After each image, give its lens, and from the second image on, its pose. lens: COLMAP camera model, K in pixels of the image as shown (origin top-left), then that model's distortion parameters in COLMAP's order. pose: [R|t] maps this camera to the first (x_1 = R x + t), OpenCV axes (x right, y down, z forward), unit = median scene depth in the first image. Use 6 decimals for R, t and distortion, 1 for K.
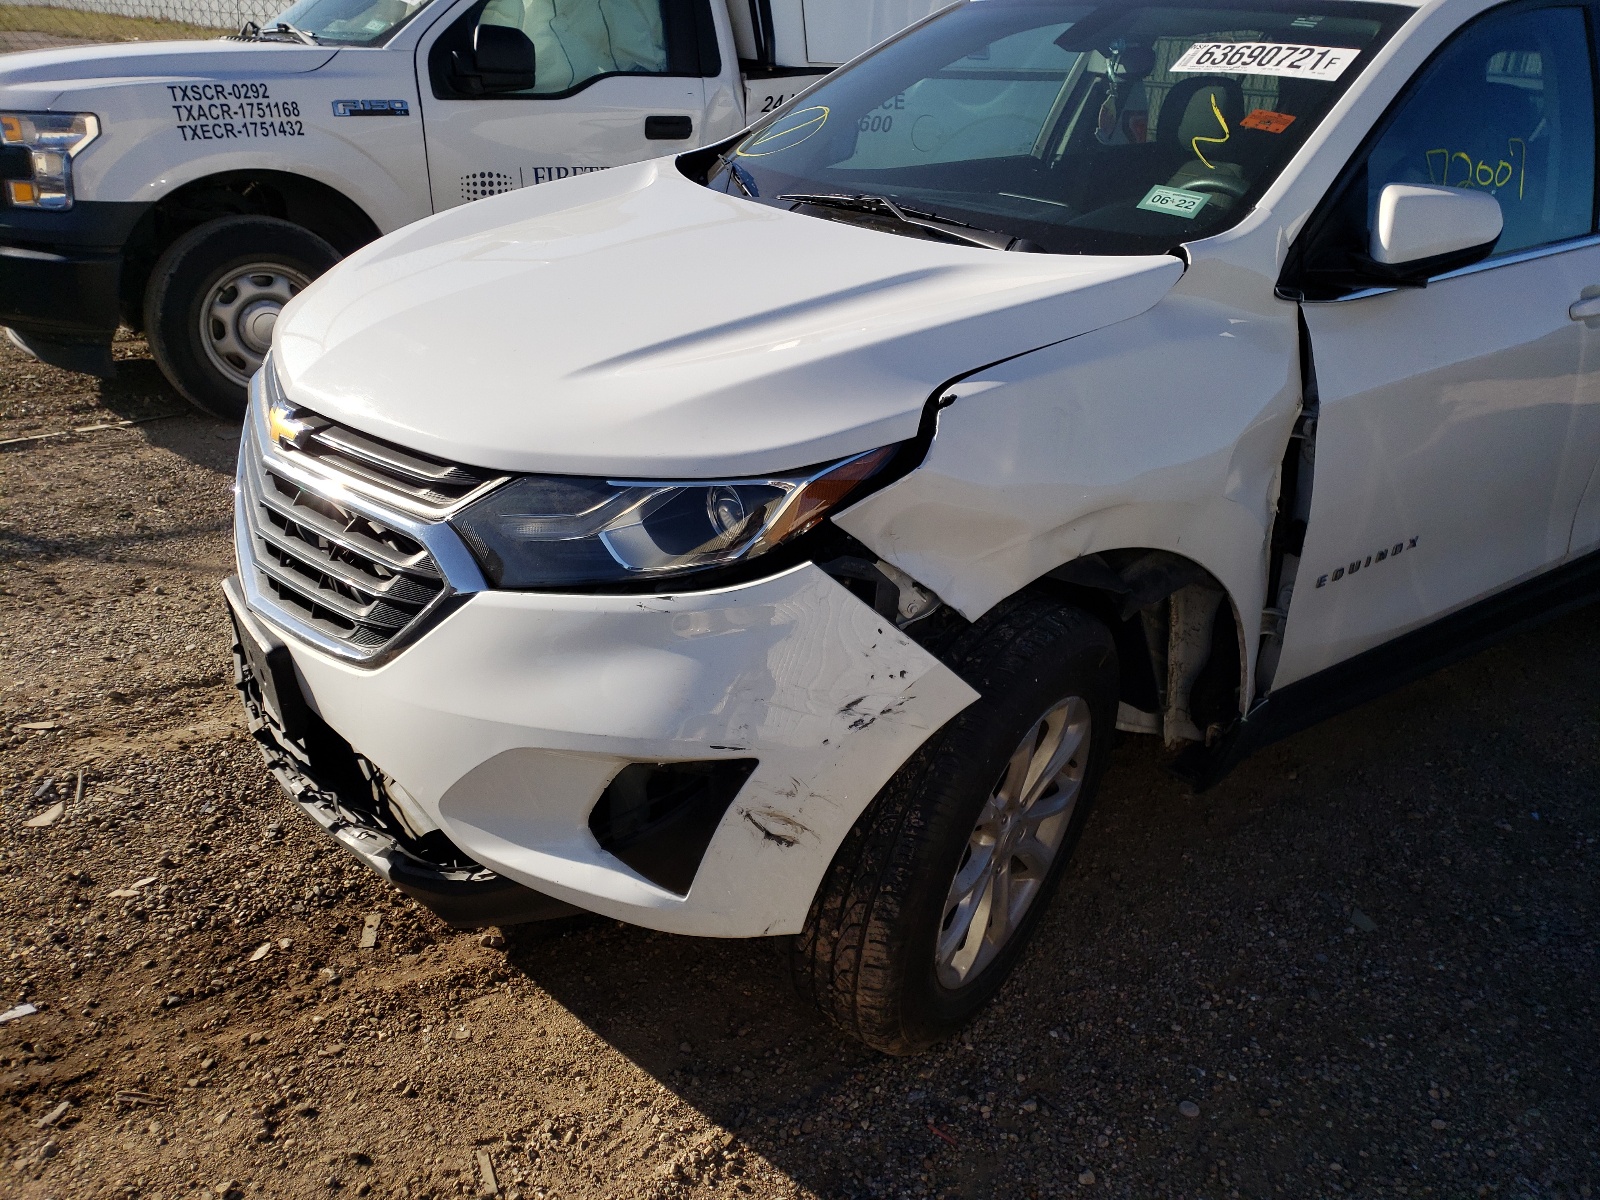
lens RADIAL K [[1197.8, 0, 851.2], [0, 1197.8, 596.6], [0, 0, 1]] dist [-0.026953, 0.079974]
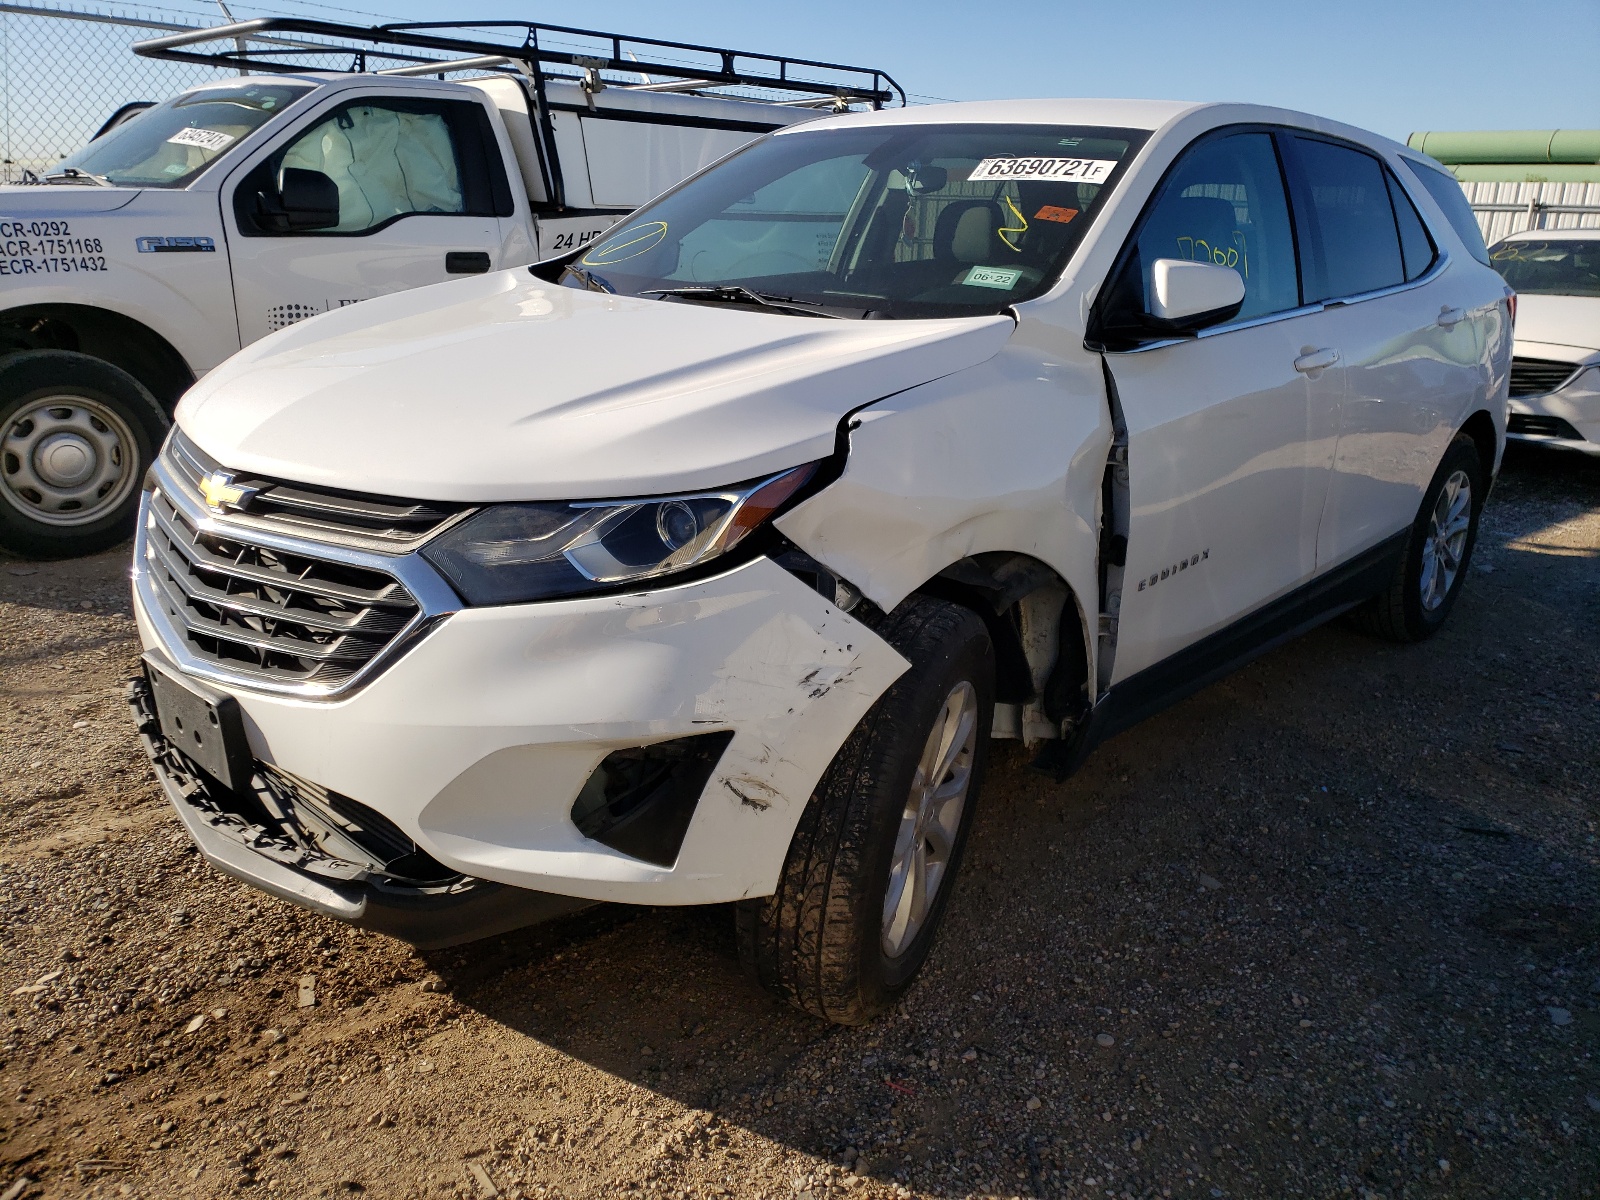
lens RADIAL K [[1214.4, 0, 800.0], [0, 1214.4, 600.0], [0, 0, 1]] dist [-0.005088, 0.050722]
pose [[0.980739, -0.069003, 0.182729, -0.170369], [0.092242, 0.988247, -0.121895, 0.124850], [-0.172170, 0.136403, 0.975578, -0.117909]]
